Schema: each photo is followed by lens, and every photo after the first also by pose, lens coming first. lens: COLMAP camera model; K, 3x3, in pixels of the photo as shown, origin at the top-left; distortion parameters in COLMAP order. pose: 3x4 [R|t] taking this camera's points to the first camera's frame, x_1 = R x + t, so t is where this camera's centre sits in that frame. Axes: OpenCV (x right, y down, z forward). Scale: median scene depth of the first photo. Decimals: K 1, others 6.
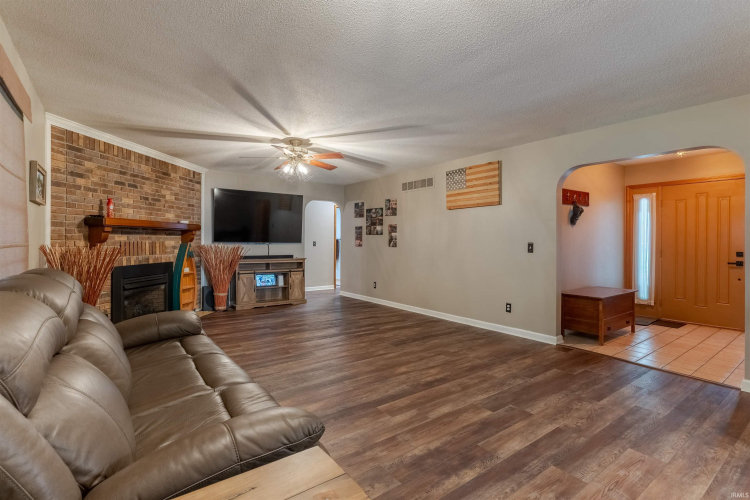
lens RADIAL K [[360.2, 0, 369.7], [0, 360.2, 240.8], [0, 0, 1]] dist [0.001692, -0.000249]
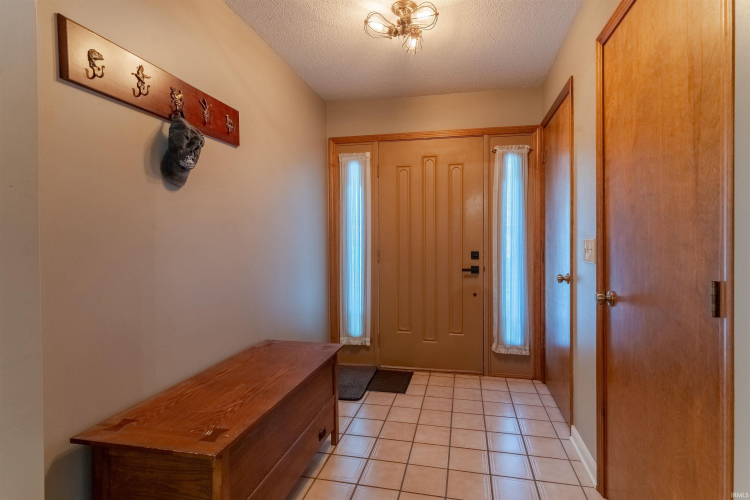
lens RADIAL K [[360.2, 0, 376.6], [0, 360.2, 246.4], [0, 0, 1]] dist [0.001692, -0.000249]
pose [[0.760034, -0.026550, 0.649340, 0.438481], [0.012446, 0.999577, 0.026302, 0.002948], [-0.649764, -0.011908, 0.760043, 0.573556]]
